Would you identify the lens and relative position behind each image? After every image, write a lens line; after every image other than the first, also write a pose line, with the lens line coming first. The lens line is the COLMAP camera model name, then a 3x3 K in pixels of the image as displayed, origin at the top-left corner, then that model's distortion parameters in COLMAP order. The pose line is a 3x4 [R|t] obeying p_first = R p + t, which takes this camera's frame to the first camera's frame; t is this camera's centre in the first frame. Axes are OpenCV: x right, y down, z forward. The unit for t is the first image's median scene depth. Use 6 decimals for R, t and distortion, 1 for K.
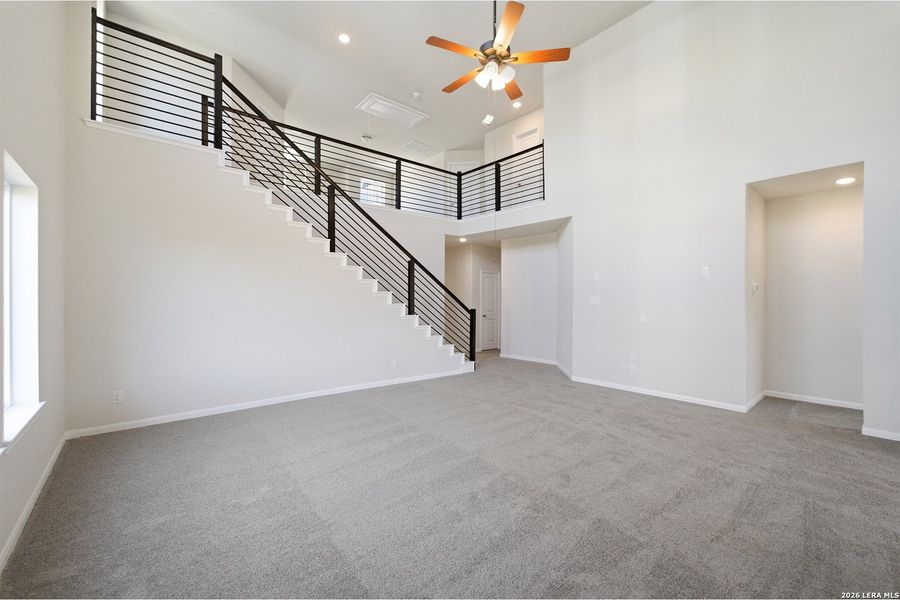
lens RADIAL K [[369.4, 0, 450.0], [0, 369.4, 300.0], [0, 0, 1]] dist [-0.020304, 0.011487]
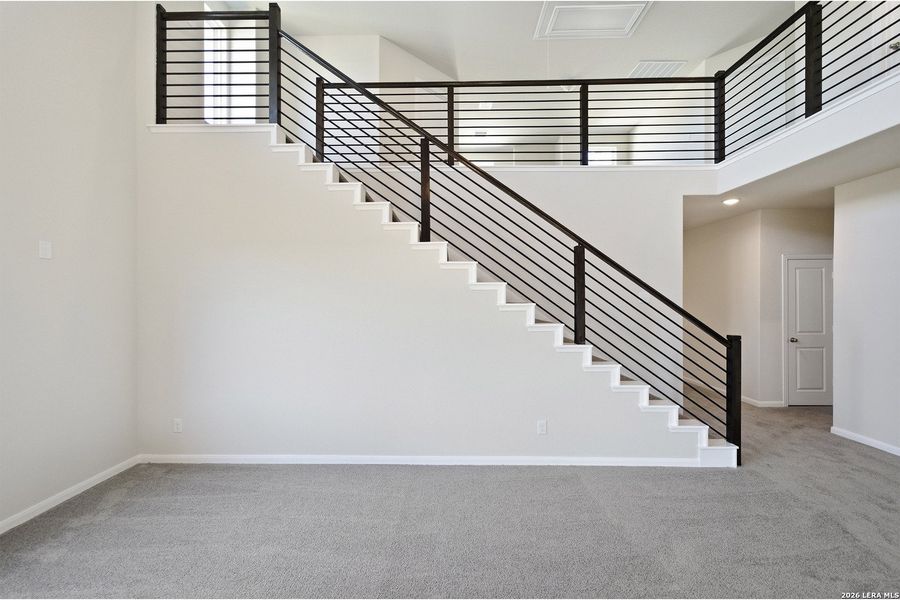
lens RADIAL K [[372.0, 0, 446.1], [0, 372.0, 308.3], [0, 0, 1]] dist [-0.003308, 0.000131]
pose [[0.745961, 0.004590, -0.665974, 0.101066], [0.003249, 0.999939, 0.010532, -0.017297], [0.665982, -0.010020, 0.745901, 0.385964]]
